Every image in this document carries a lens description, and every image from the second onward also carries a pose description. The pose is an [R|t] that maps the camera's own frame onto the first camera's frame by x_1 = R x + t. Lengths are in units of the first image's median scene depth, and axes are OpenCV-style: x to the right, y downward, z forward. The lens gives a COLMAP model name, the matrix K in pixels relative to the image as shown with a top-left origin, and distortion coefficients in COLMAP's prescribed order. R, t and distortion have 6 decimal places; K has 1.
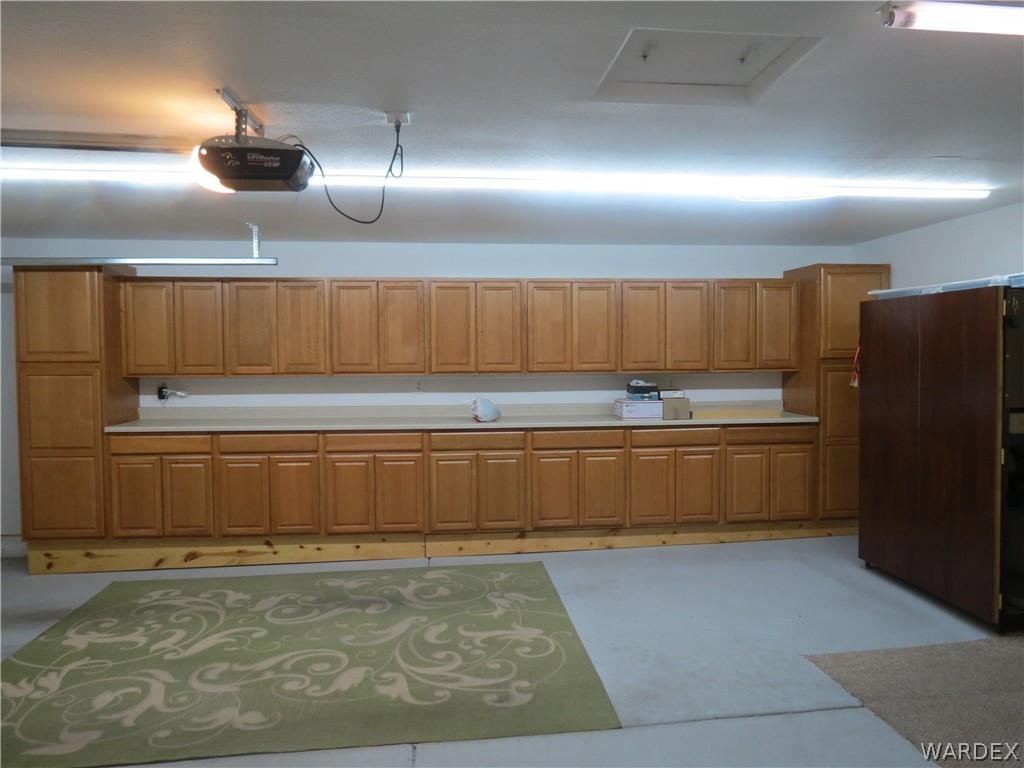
lens RADIAL K [[725.7, 0, 514.2], [0, 725.7, 382.0], [0, 0, 1]] dist [-0.045134, 0.031407]
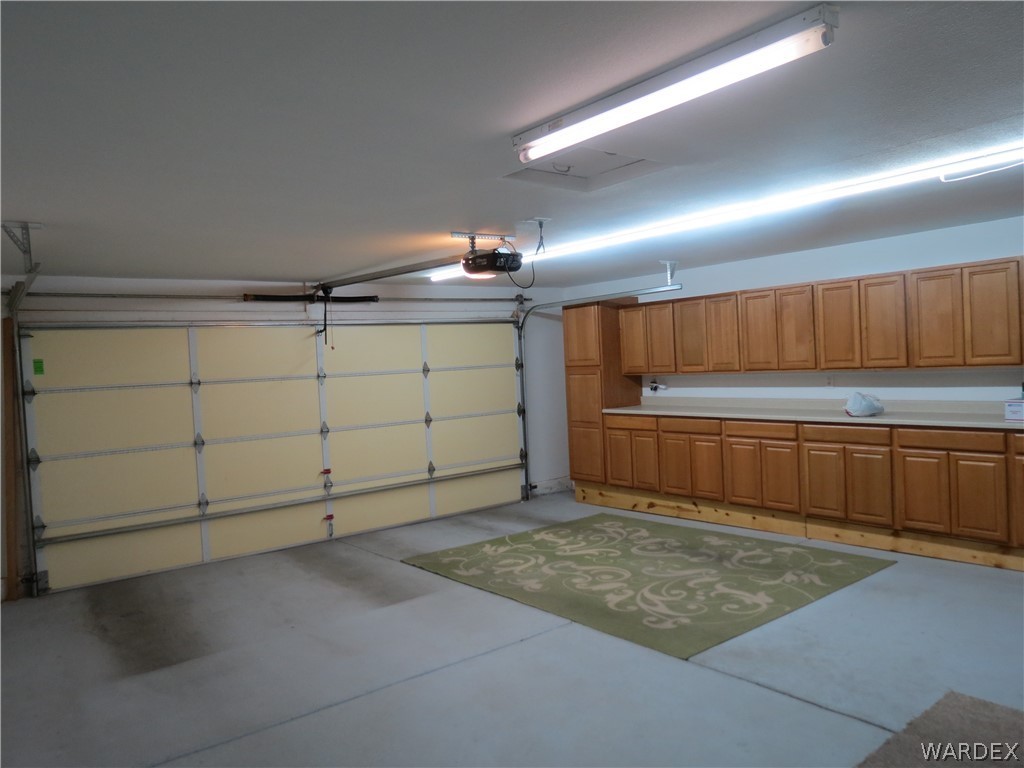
lens RADIAL K [[725.7, 0, 514.2], [0, 725.7, 382.0], [0, 0, 1]] dist [-0.045134, 0.031407]
pose [[0.523221, 0.002631, -0.852193, 0.592901], [0.013057, 0.999853, 0.011103, -0.012335], [0.852097, -0.016936, 0.523110, 0.054042]]
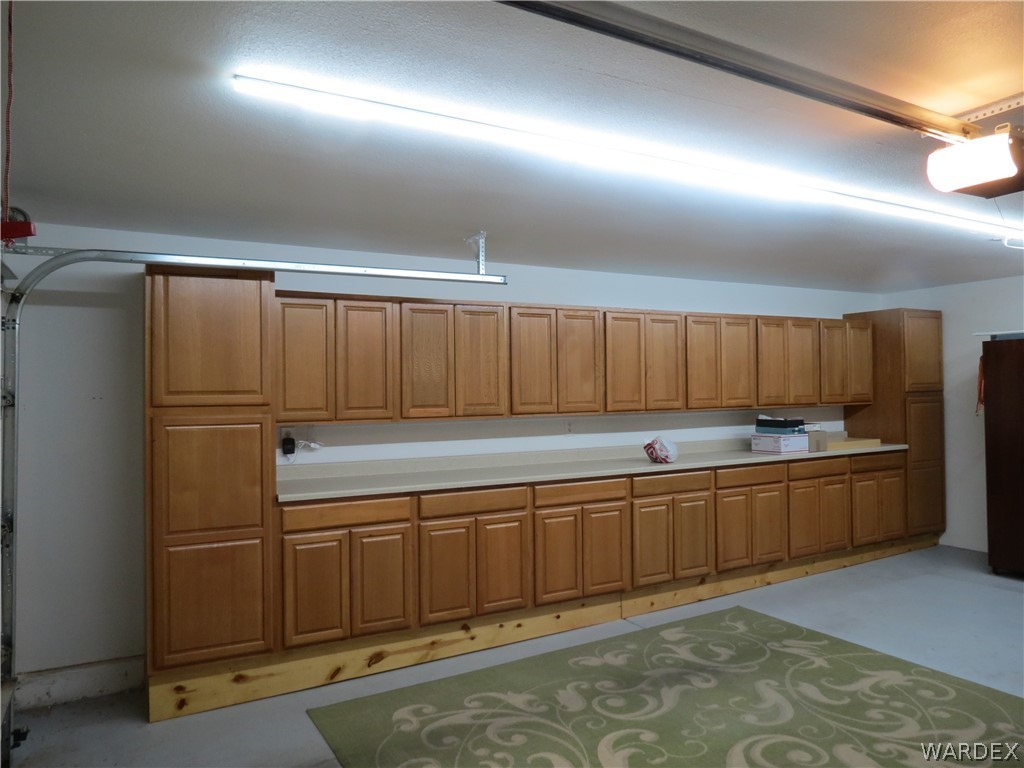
lens RADIAL K [[725.7, 0, 514.2], [0, 725.7, 382.0], [0, 0, 1]] dist [-0.045134, 0.031407]
pose [[0.919277, -0.003873, 0.393592, -0.611017], [0.027164, 0.998192, -0.053621, -0.004698], [-0.392672, 0.059984, 0.917720, 0.224277]]
